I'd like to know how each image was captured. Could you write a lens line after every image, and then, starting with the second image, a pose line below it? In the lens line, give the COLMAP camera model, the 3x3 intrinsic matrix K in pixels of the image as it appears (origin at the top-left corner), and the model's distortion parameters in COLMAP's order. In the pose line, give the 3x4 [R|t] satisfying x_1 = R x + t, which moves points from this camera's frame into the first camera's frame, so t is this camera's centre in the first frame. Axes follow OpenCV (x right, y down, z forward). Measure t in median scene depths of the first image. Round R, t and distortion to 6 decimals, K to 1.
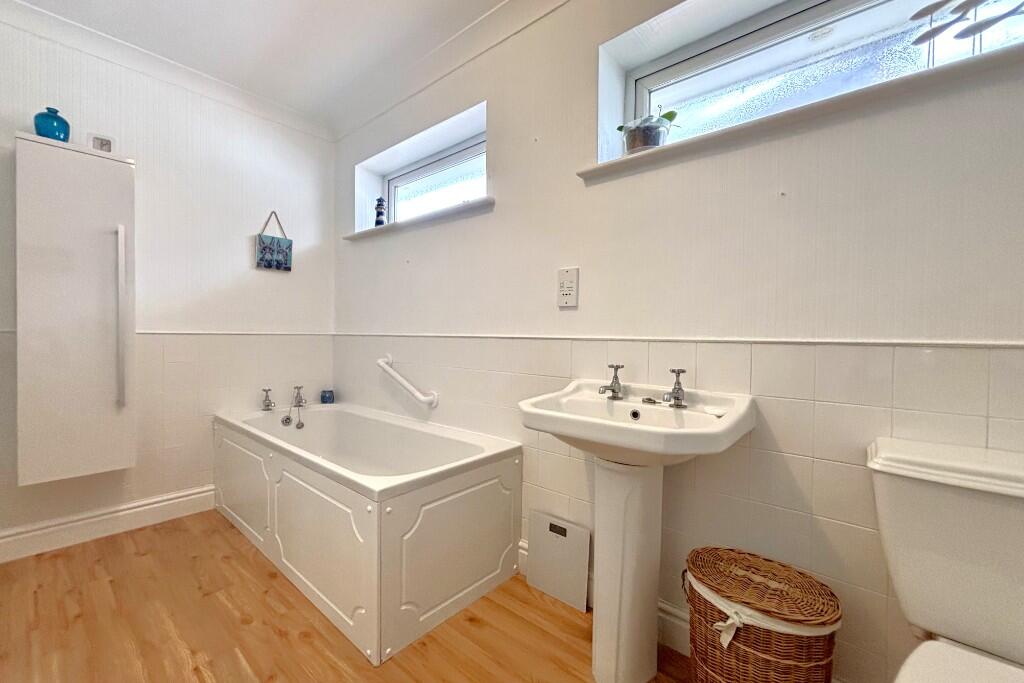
lens RADIAL K [[415.9, 0, 509.2], [0, 415.9, 338.0], [0, 0, 1]] dist [0.003311, 0.000173]
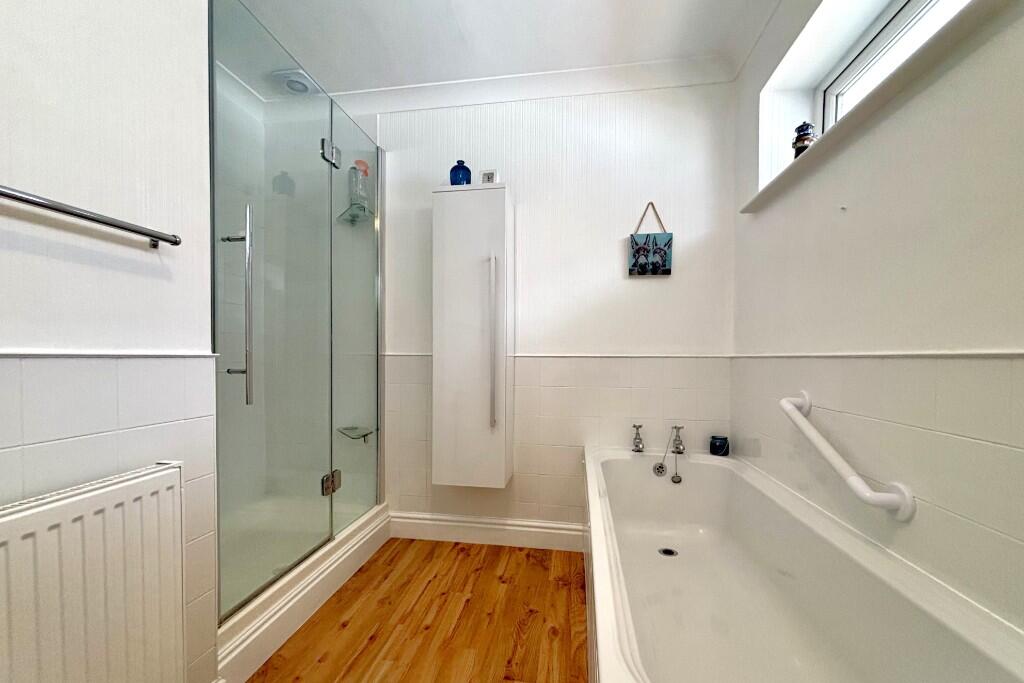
lens RADIAL K [[423.2, 0, 509.6], [0, 423.2, 363.2], [0, 0, 1]] dist [0.001406, -0.000022]
pose [[0.530406, 0.003825, -0.847735, -0.023402], [-0.008704, 0.999962, -0.000934, 0.007113], [0.847699, 0.007874, 0.530419, 0.381805]]
